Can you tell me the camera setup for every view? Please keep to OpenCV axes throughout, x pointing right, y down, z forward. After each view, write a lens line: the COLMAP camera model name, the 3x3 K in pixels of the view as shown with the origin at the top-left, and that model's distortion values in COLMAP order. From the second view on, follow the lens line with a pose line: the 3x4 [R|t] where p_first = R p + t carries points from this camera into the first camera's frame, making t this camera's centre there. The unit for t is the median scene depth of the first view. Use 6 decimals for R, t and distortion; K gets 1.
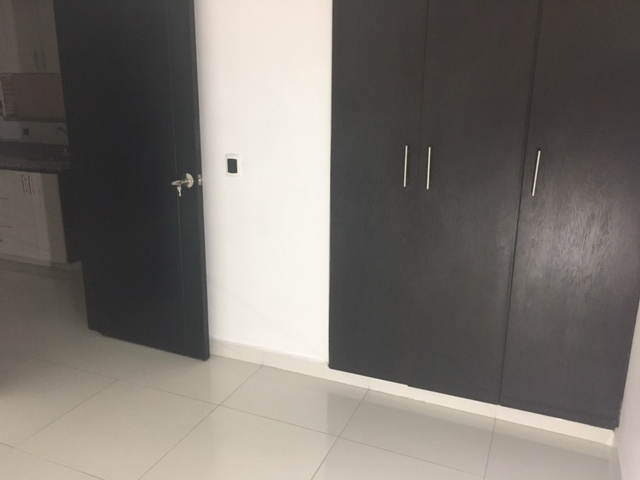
lens RADIAL K [[543.4, 0, 318.4], [0, 543.4, 239.2], [0, 0, 1]] dist [0.068855, -0.084788]
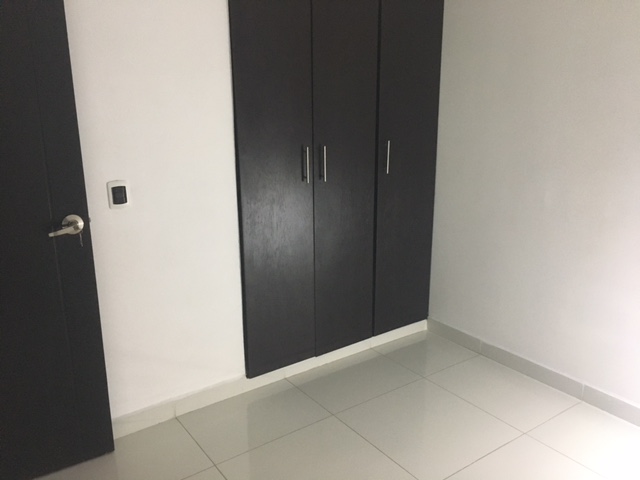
lens RADIAL K [[543.4, 0, 318.4], [0, 543.4, 239.2], [0, 0, 1]] dist [0.068855, -0.084788]
pose [[0.517198, -0.221611, 0.826677, -0.692992], [0.247655, 0.963325, 0.103301, -0.081679], [-0.819252, 0.151303, 0.553113, 0.312254]]
